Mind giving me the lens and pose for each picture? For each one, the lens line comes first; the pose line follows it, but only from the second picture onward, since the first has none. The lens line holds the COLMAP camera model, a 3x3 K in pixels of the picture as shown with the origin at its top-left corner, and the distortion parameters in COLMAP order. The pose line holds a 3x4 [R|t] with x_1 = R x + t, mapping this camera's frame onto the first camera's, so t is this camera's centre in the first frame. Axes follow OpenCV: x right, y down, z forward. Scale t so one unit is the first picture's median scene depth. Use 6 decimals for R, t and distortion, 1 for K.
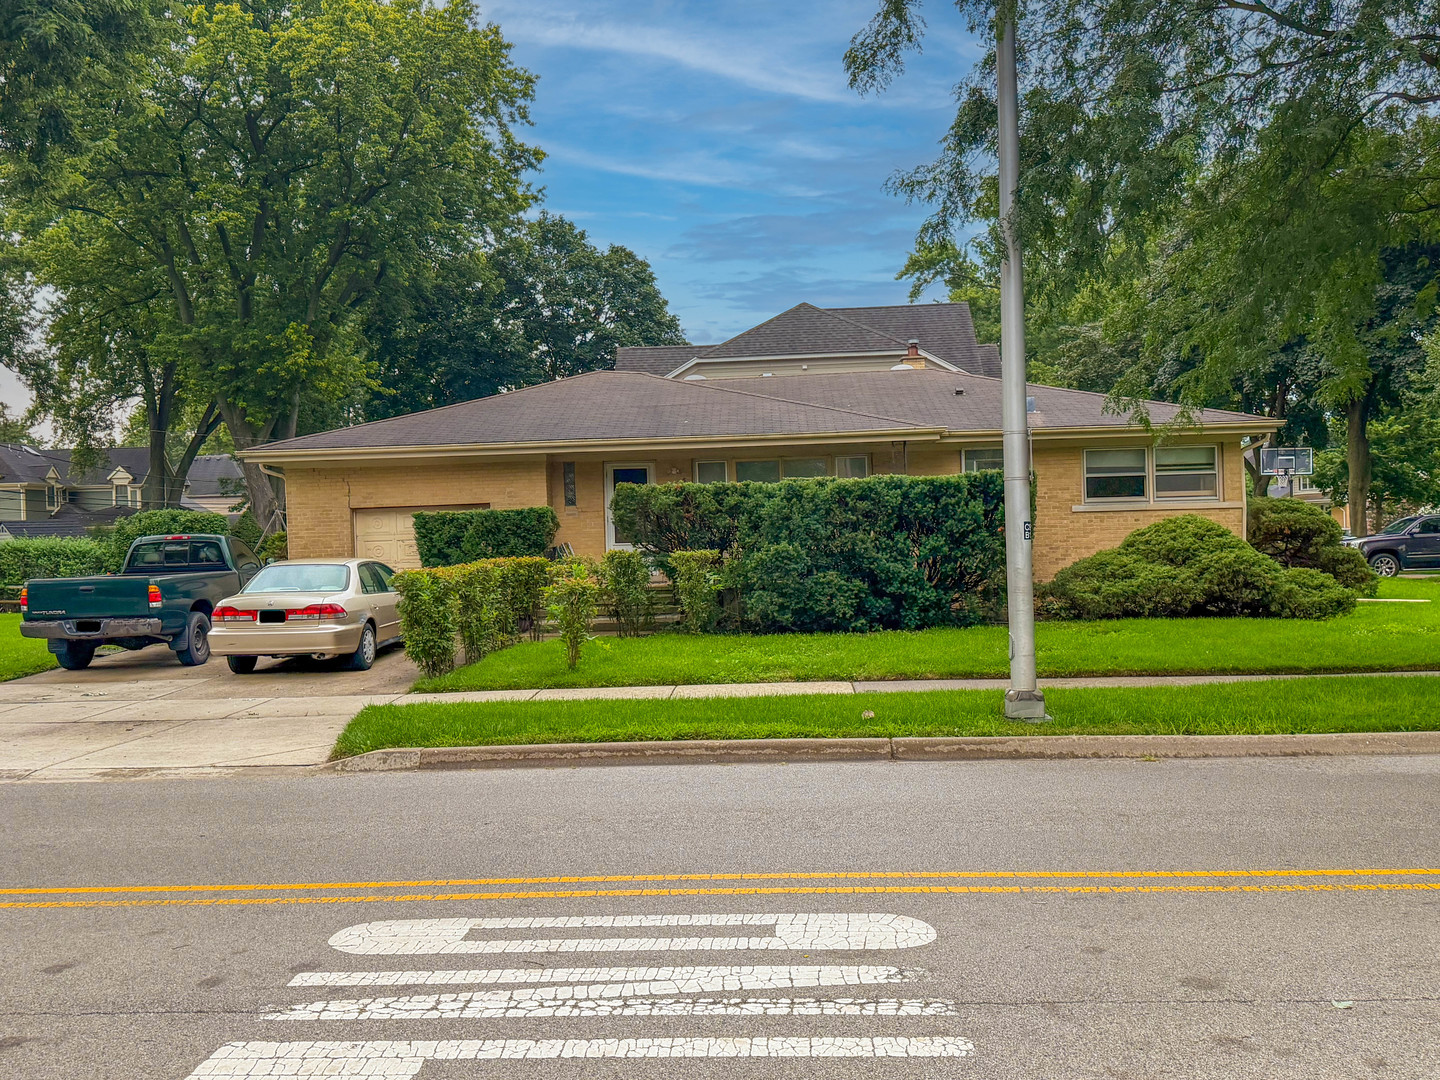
lens RADIAL K [[1314.9, 0, 718.7], [0, 1314.9, 538.5], [0, 0, 1]] dist [0.031977, 0.000000]
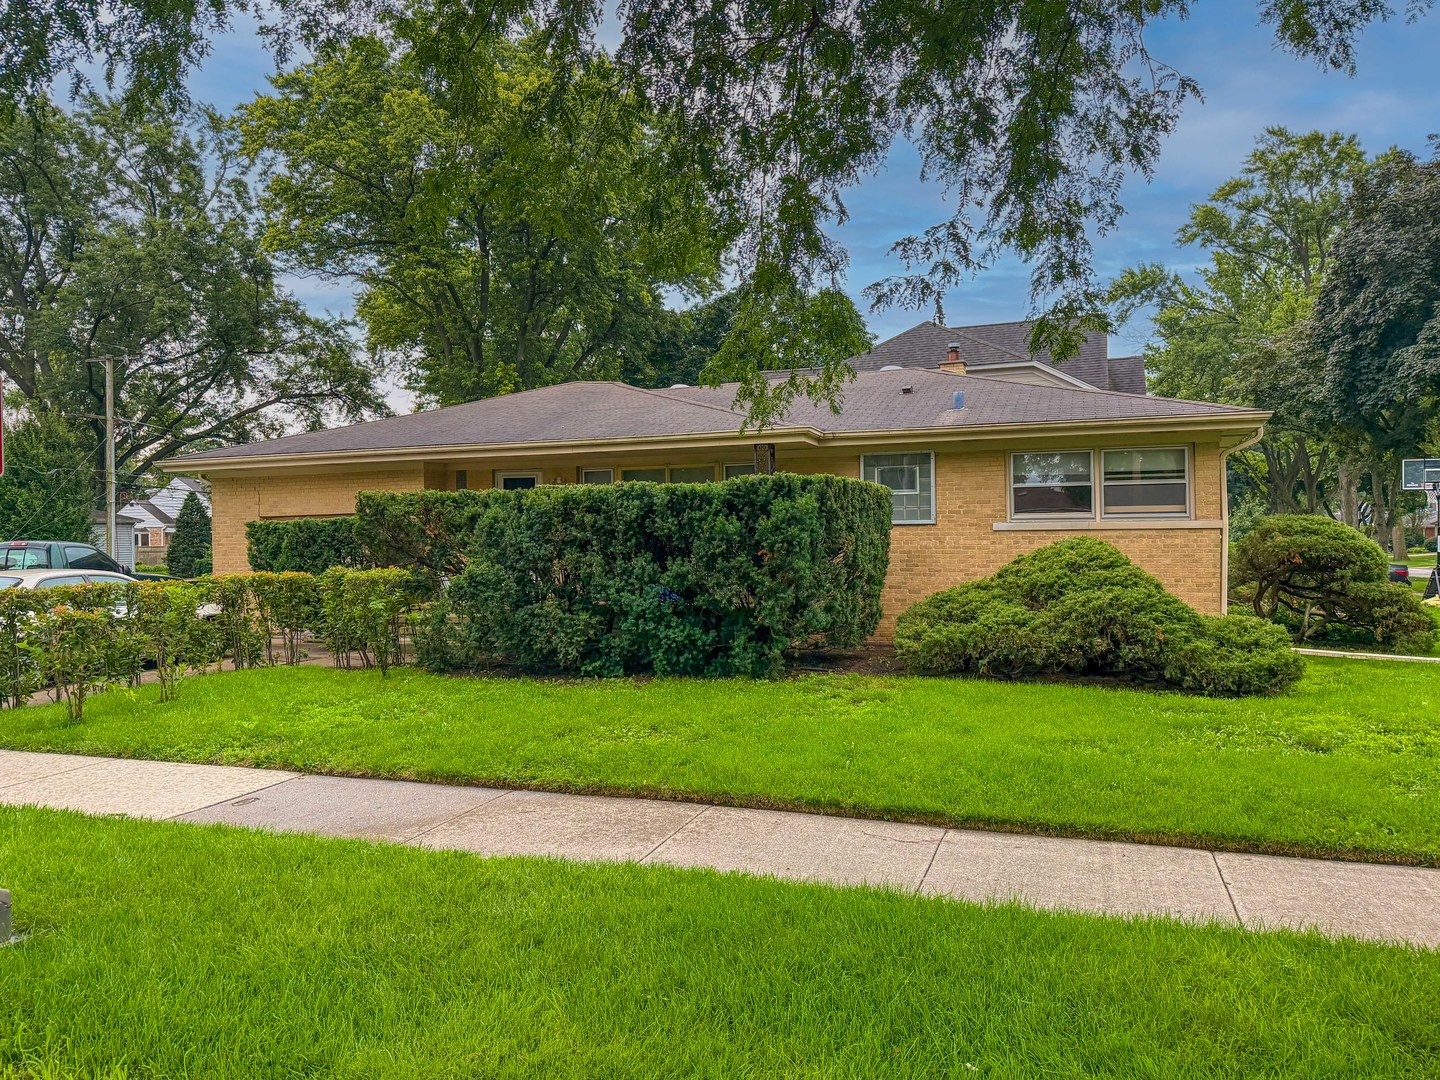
lens RADIAL K [[1033.3, 0, 719.7], [0, 1033.3, 539.7], [0, 0, 1]] dist [0.013209, 0.001229]
pose [[0.951351, 0.017304, -0.307622, 0.358372], [-0.017896, 0.999839, 0.000897, -0.014217], [0.307589, 0.004652, 0.951508, 0.404040]]
